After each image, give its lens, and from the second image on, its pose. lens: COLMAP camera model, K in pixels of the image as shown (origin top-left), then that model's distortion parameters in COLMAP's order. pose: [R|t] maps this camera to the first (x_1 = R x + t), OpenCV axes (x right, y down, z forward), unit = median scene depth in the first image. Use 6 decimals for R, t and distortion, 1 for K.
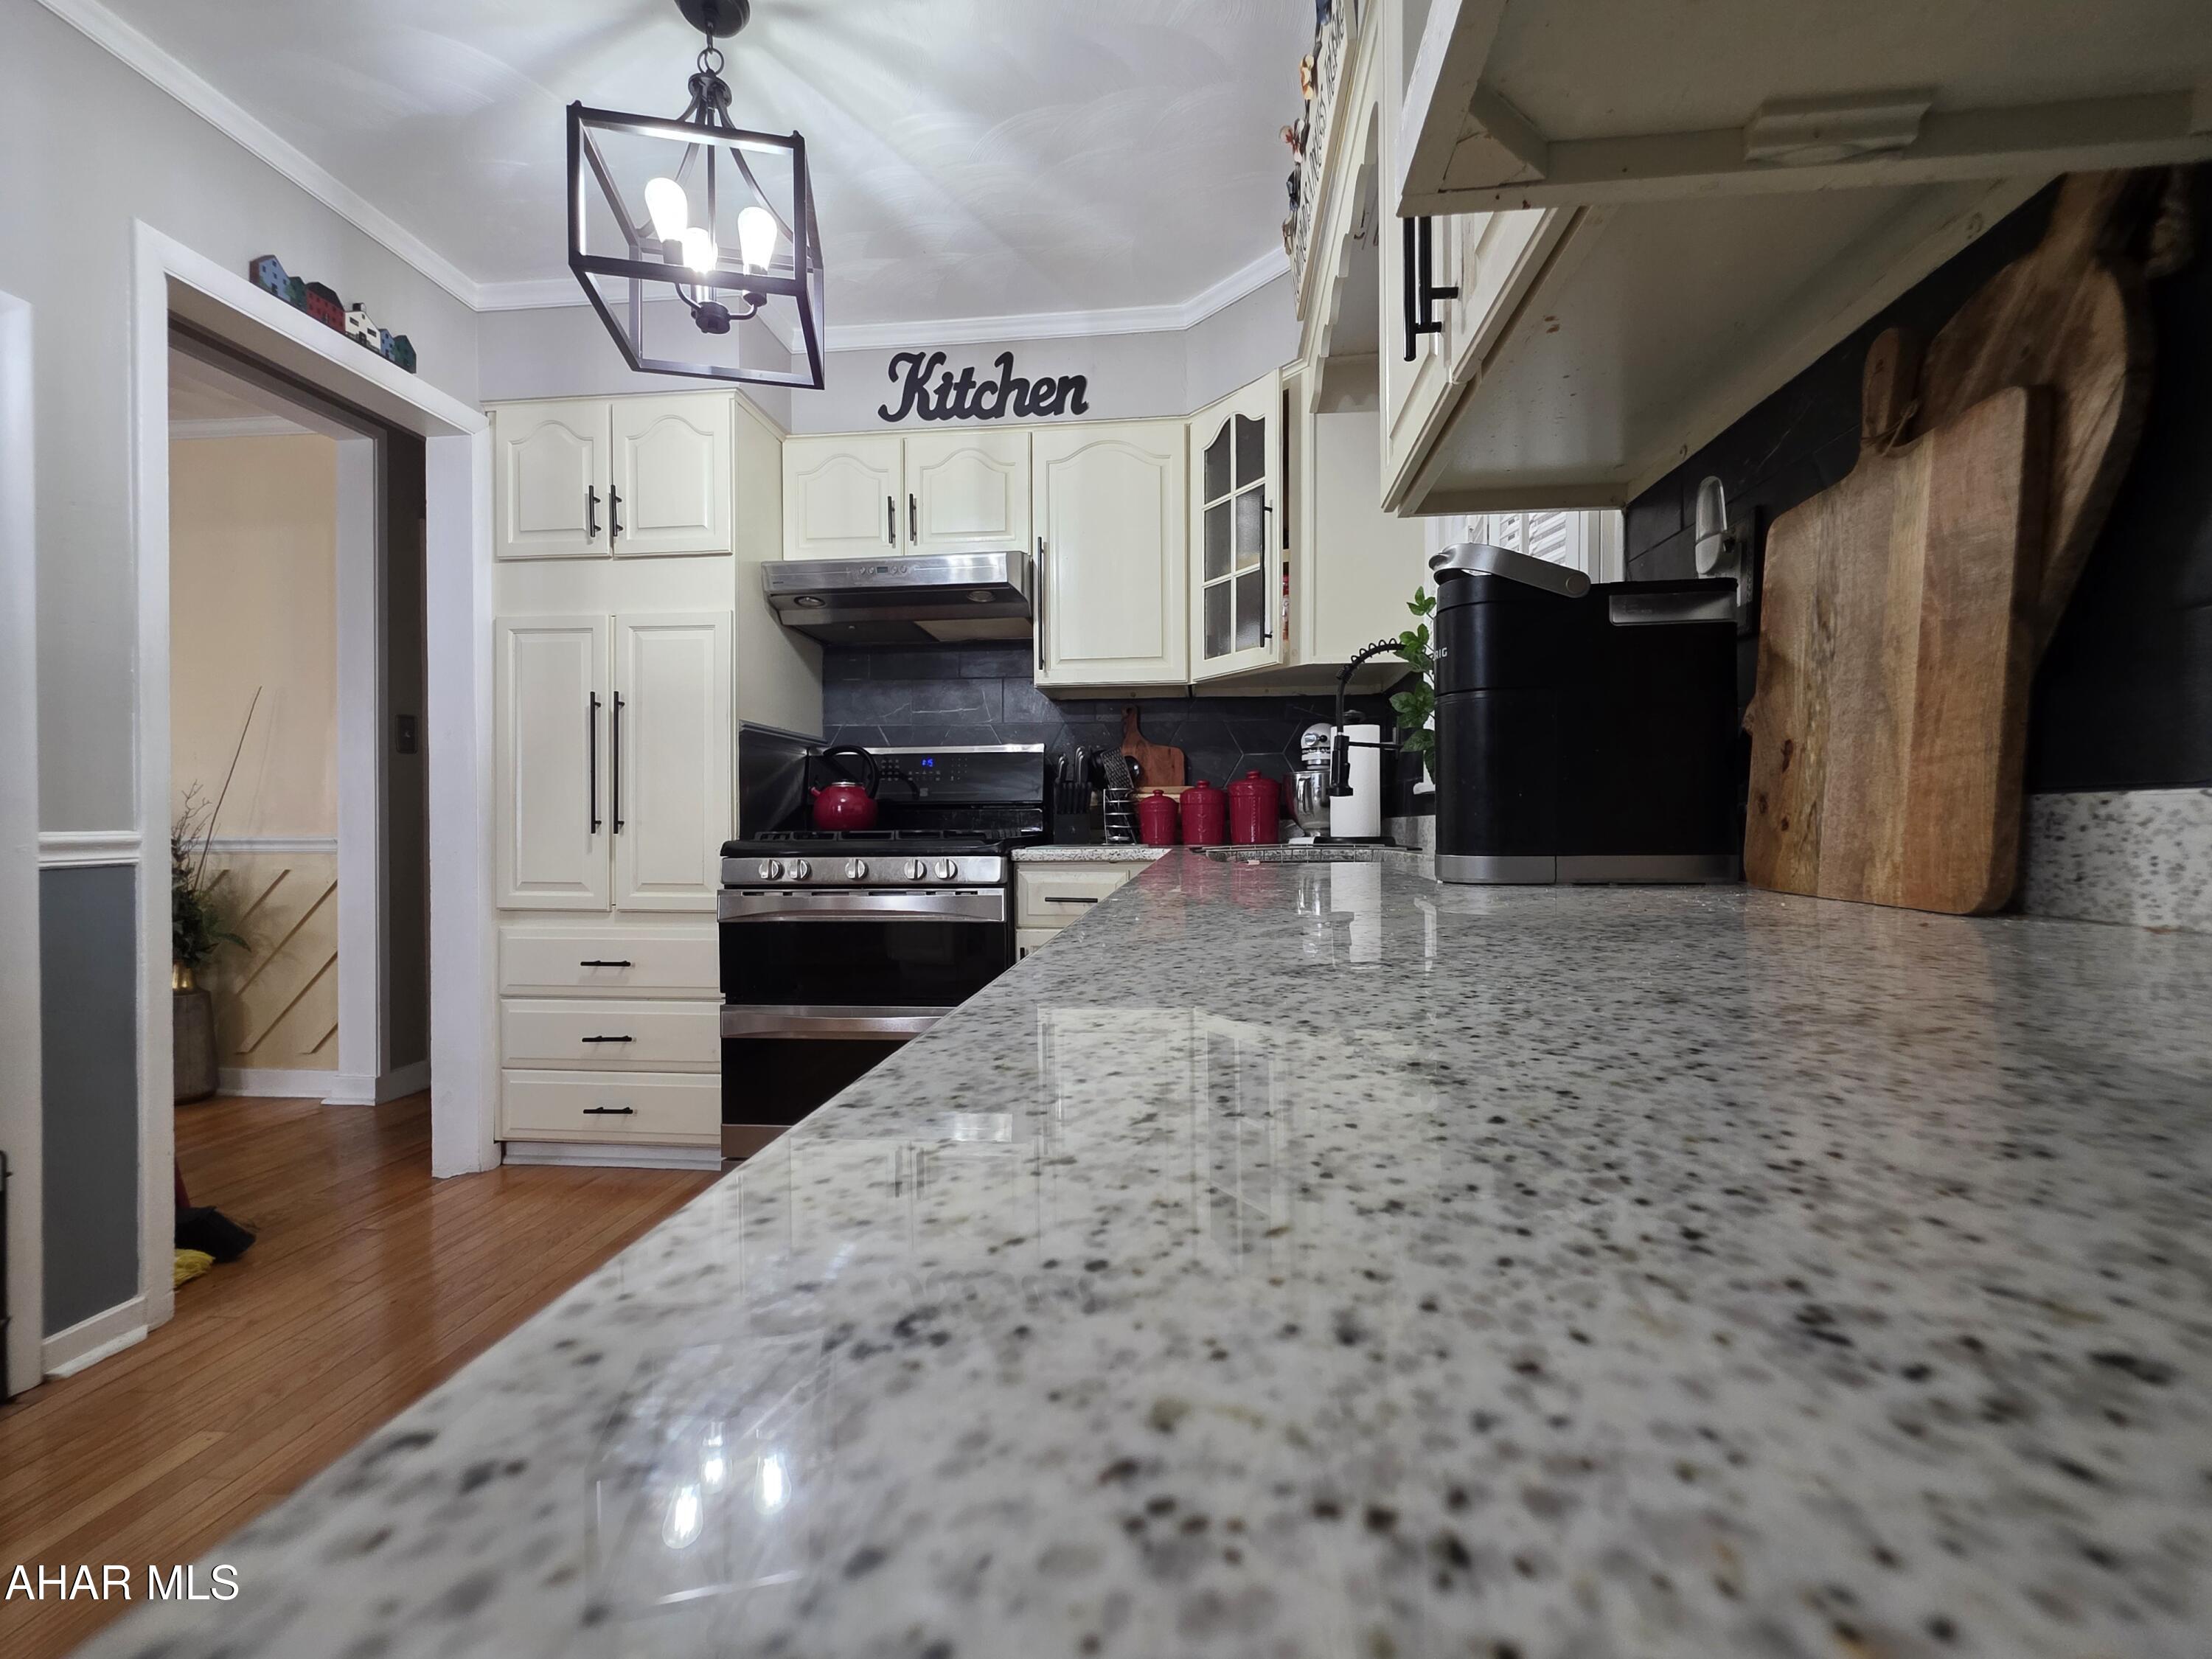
lens RADIAL K [[925.3, 0, 1113.1], [0, 925.3, 824.2], [0, 0, 1]] dist [0.000242, 0.001001]
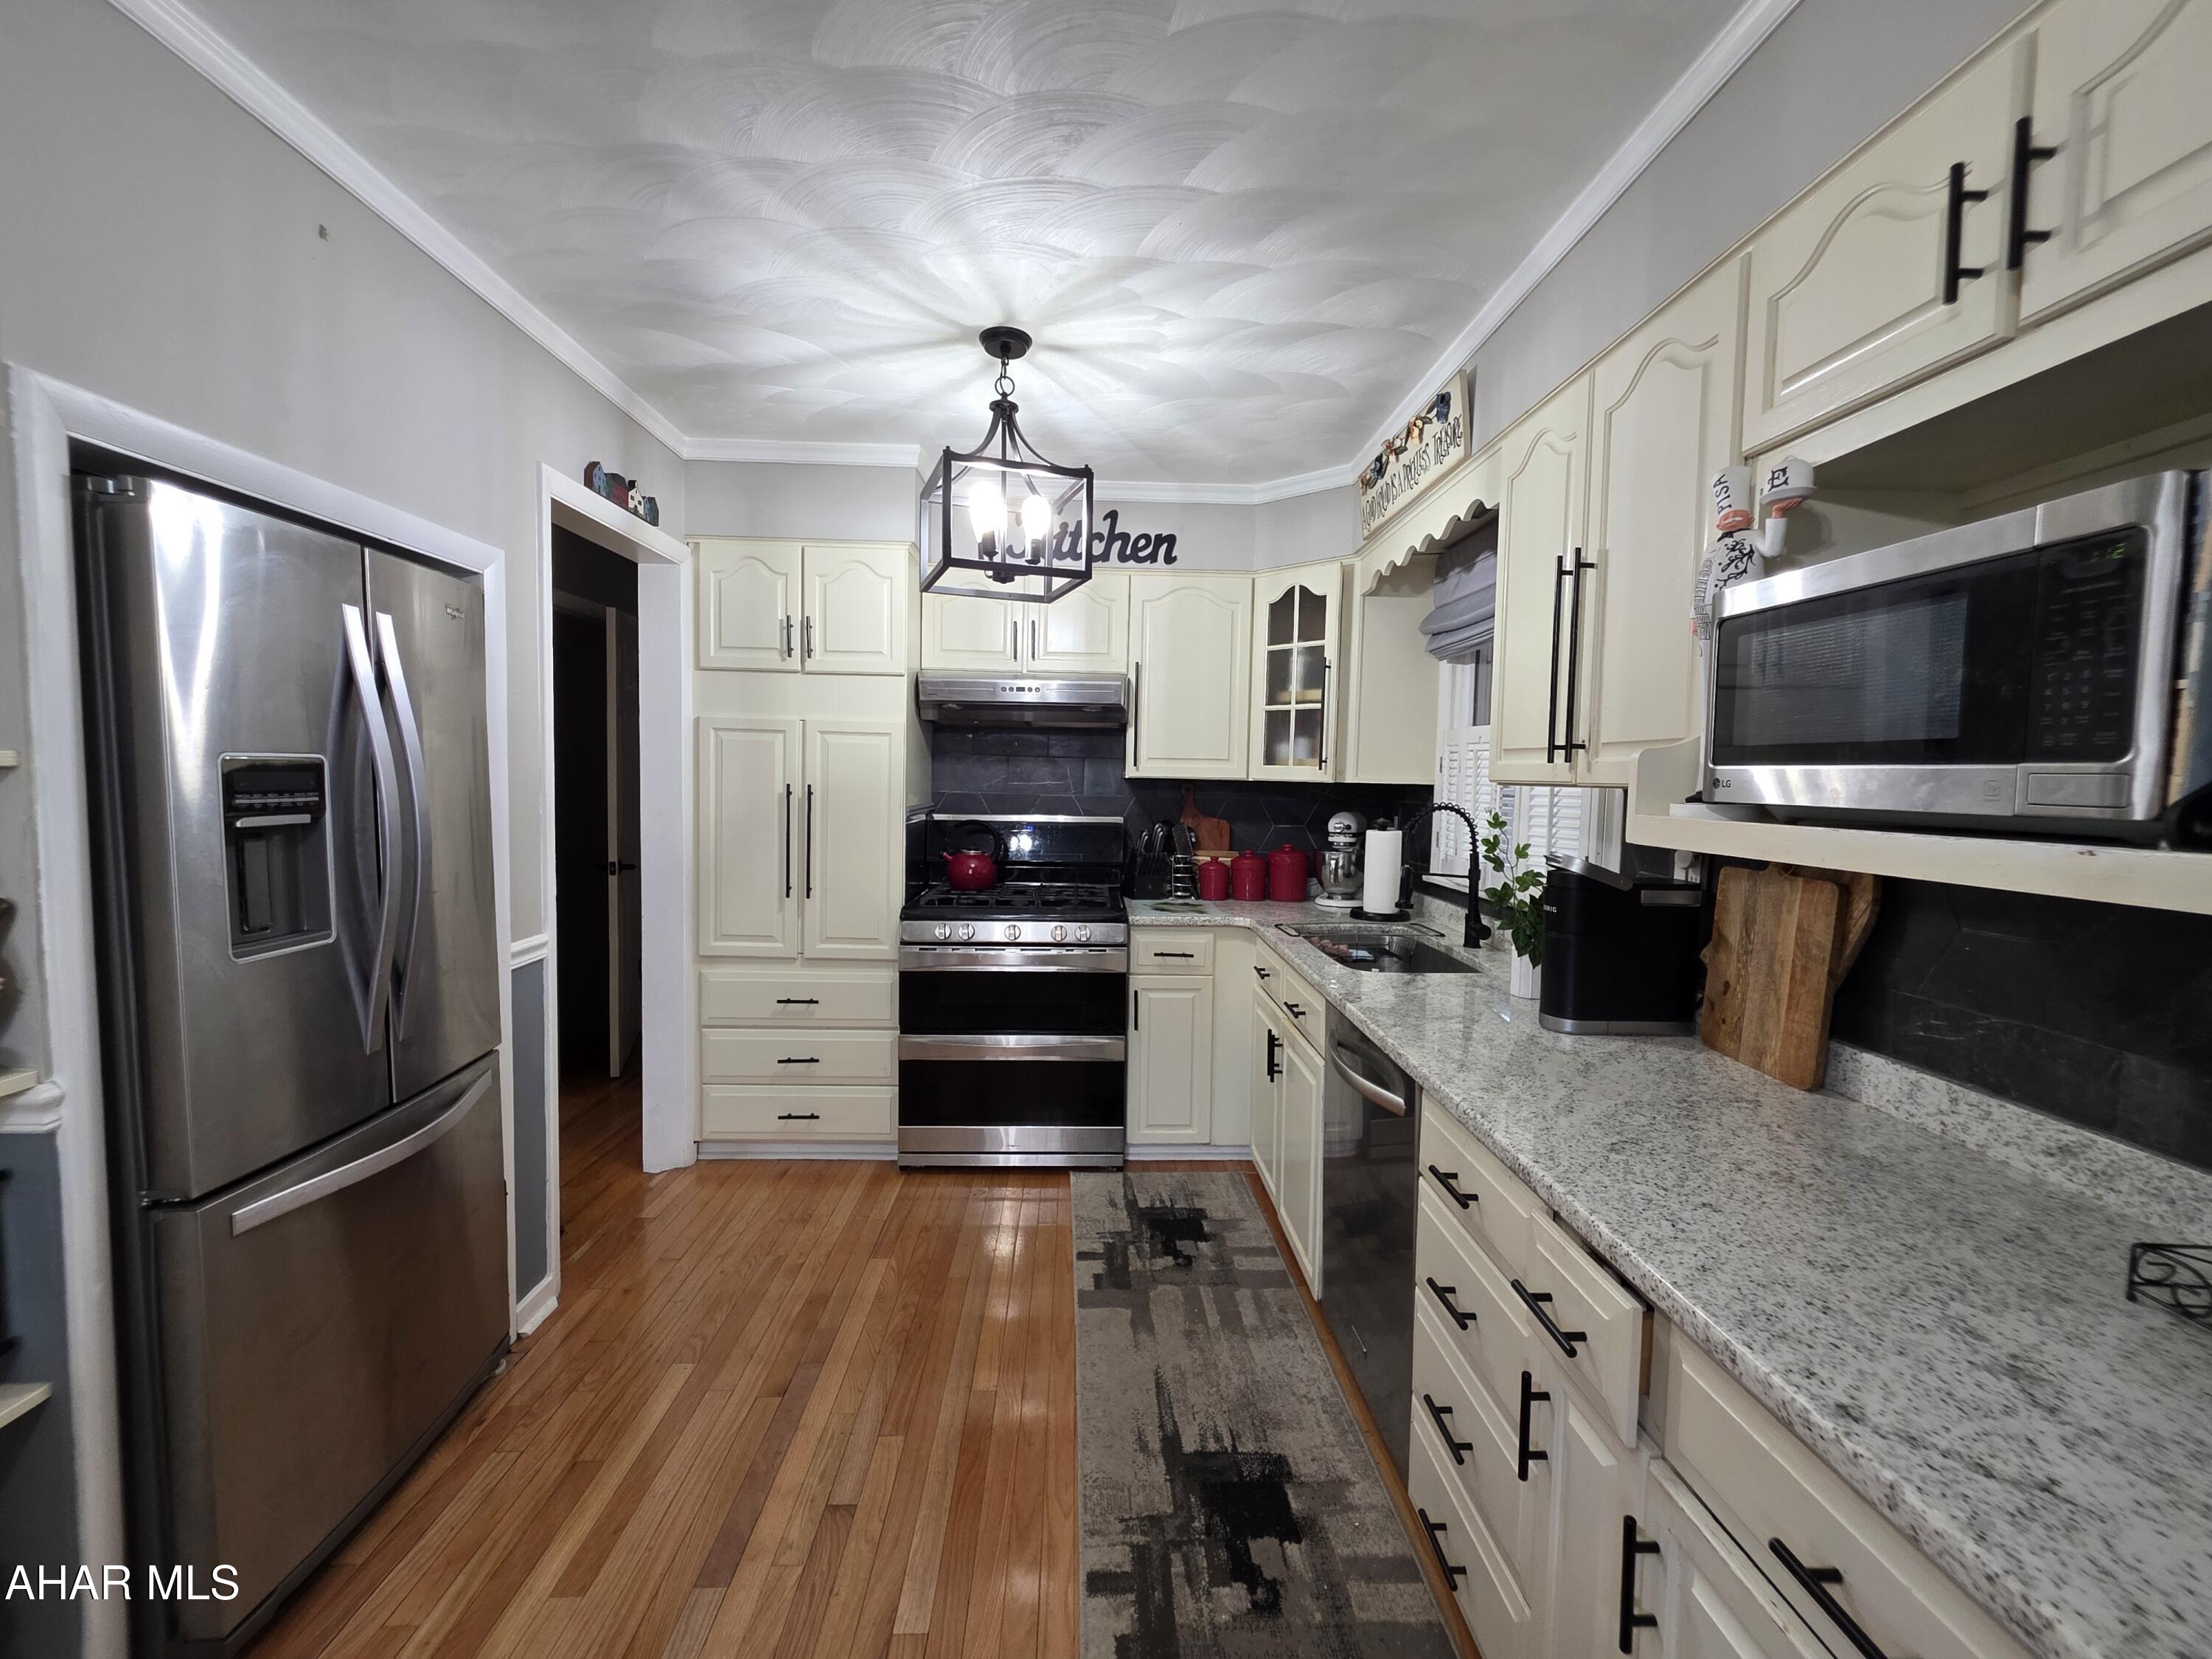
lens RADIAL K [[914.2, 0, 1116.4], [0, 914.2, 829.3], [0, 0, 1]] dist [0.001372, -0.000480]
pose [[0.991222, 0.018313, 0.130937, -0.285265], [-0.025423, 0.998280, 0.052836, -0.157017], [-0.129744, -0.055701, 0.989982, -0.264988]]
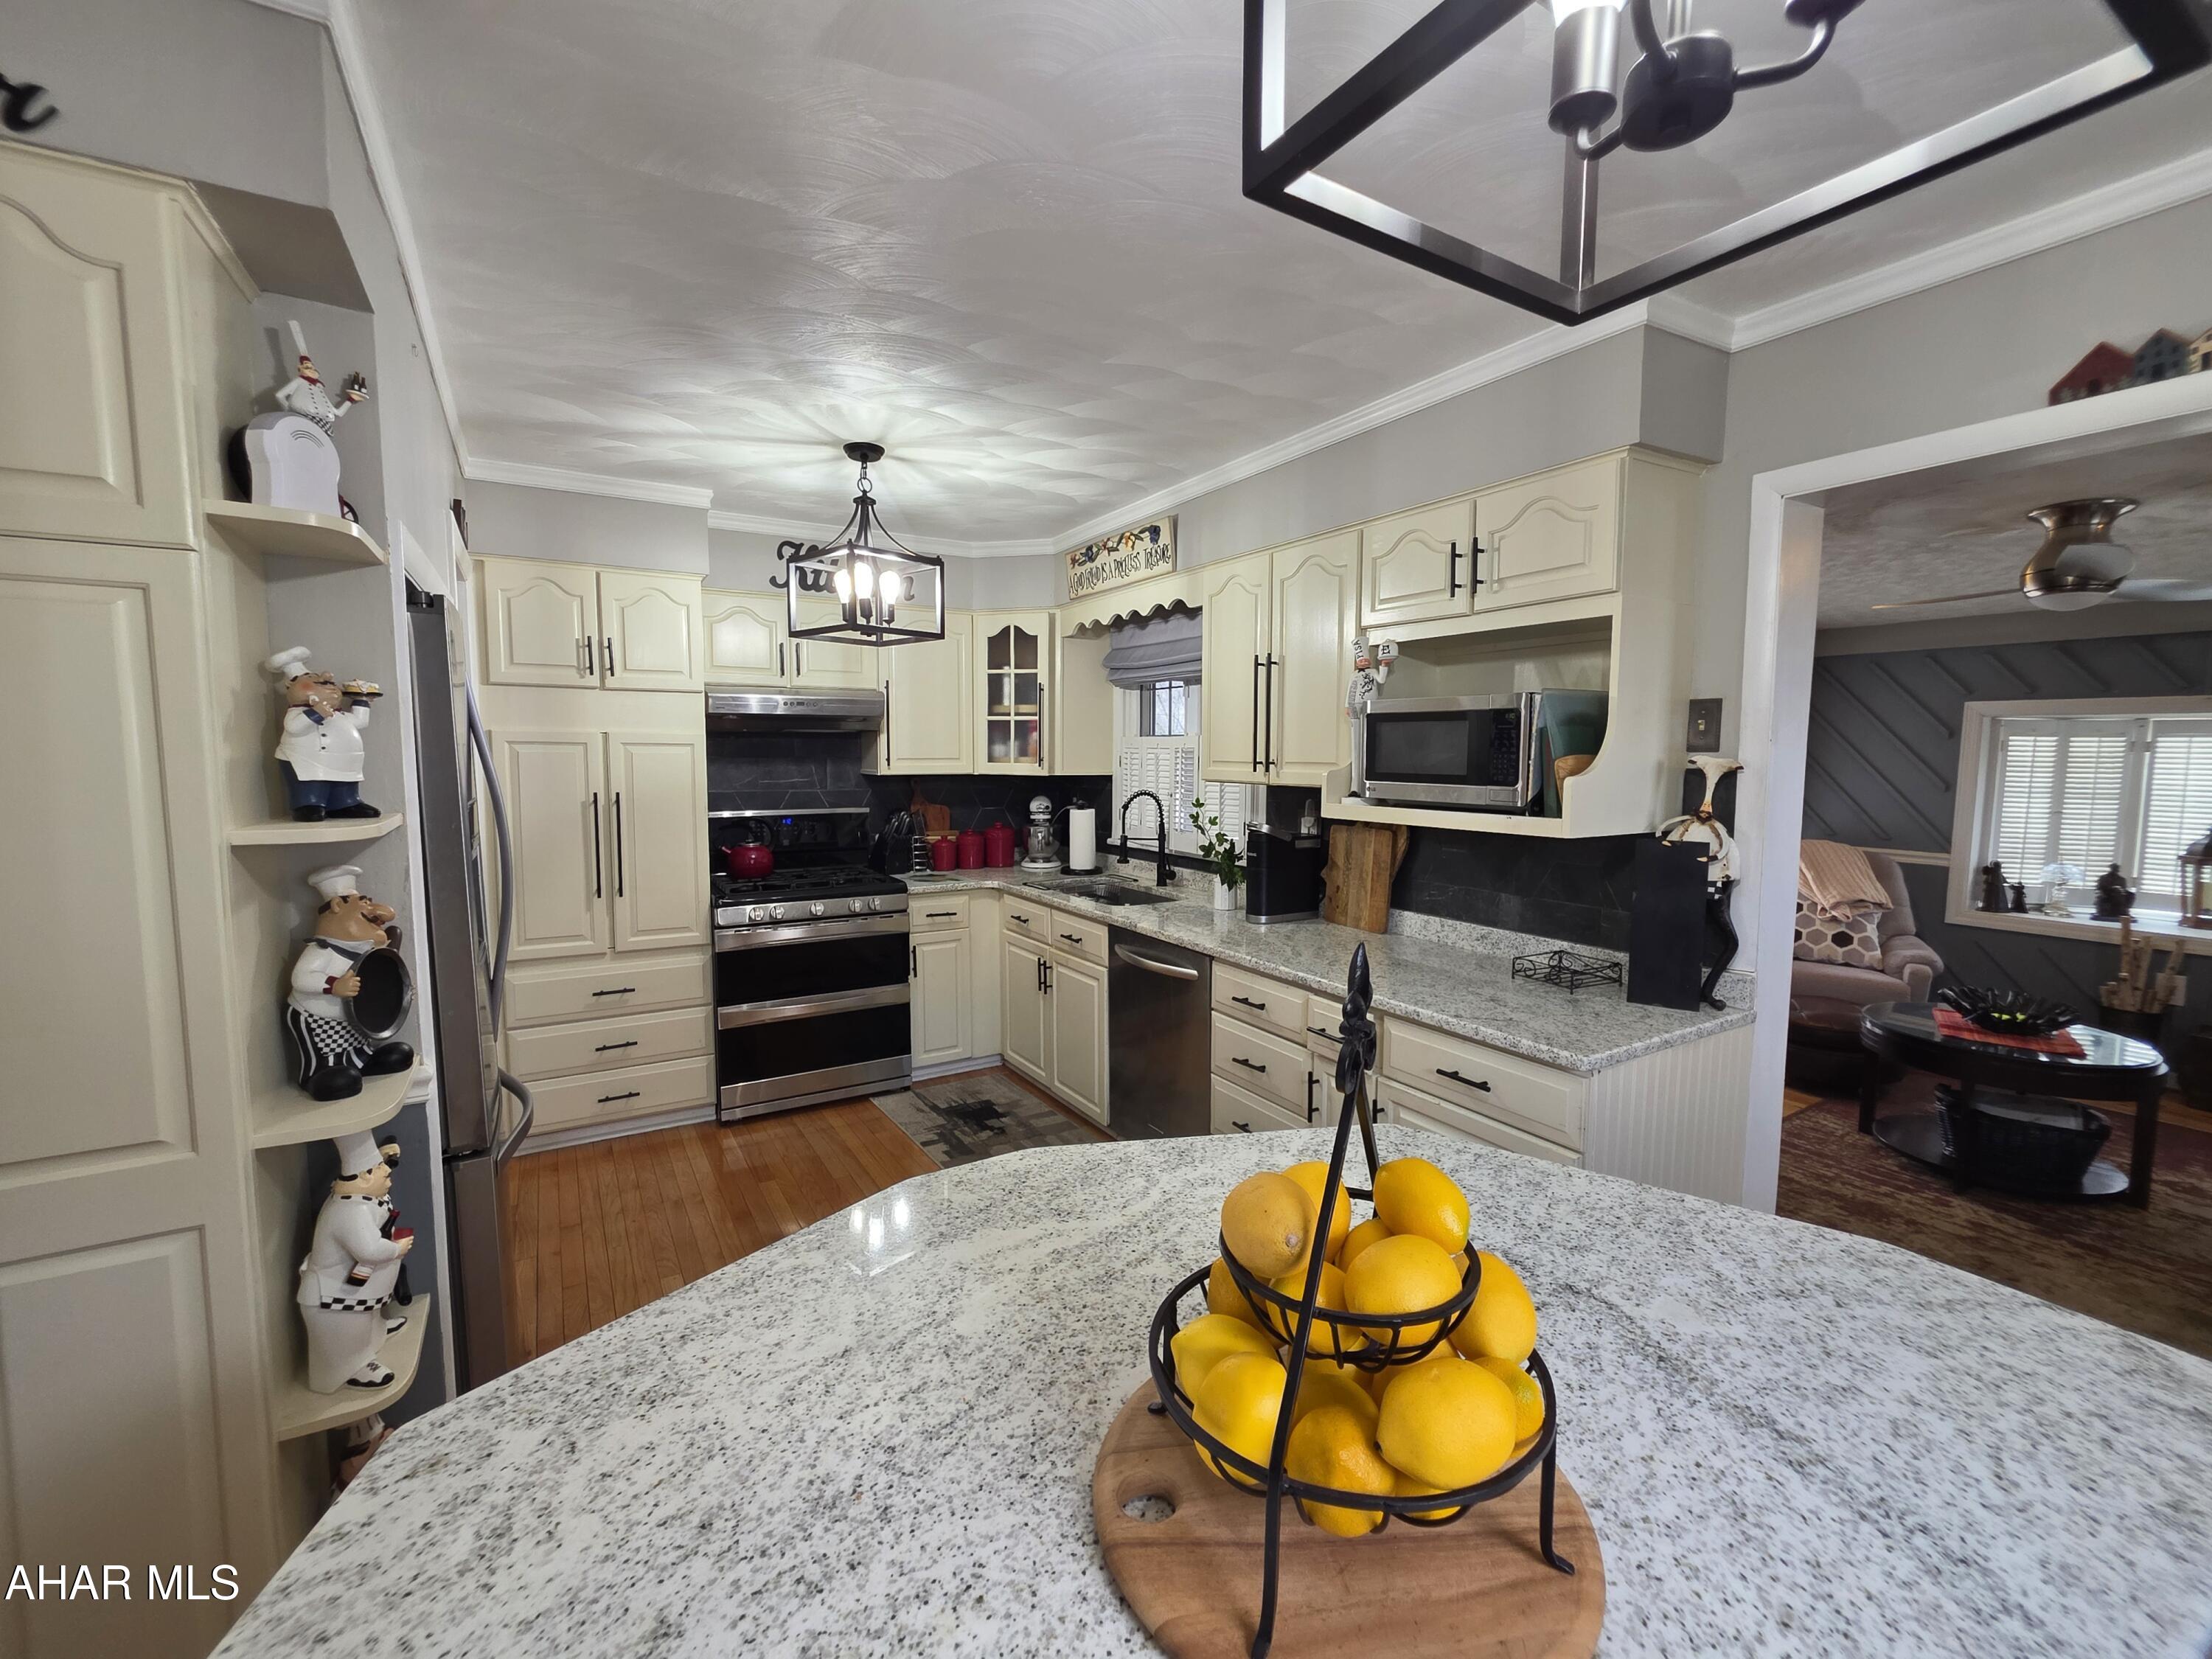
lens RADIAL K [[907.7, 0, 1092.4], [0, 907.7, 827.0], [0, 0, 1]] dist [-0.000119, 0.000391]
pose [[0.815778, -0.039309, 0.577028, -0.729872], [-0.004667, 0.997208, 0.074531, -0.192986], [-0.578347, -0.063494, 0.813317, -0.475311]]
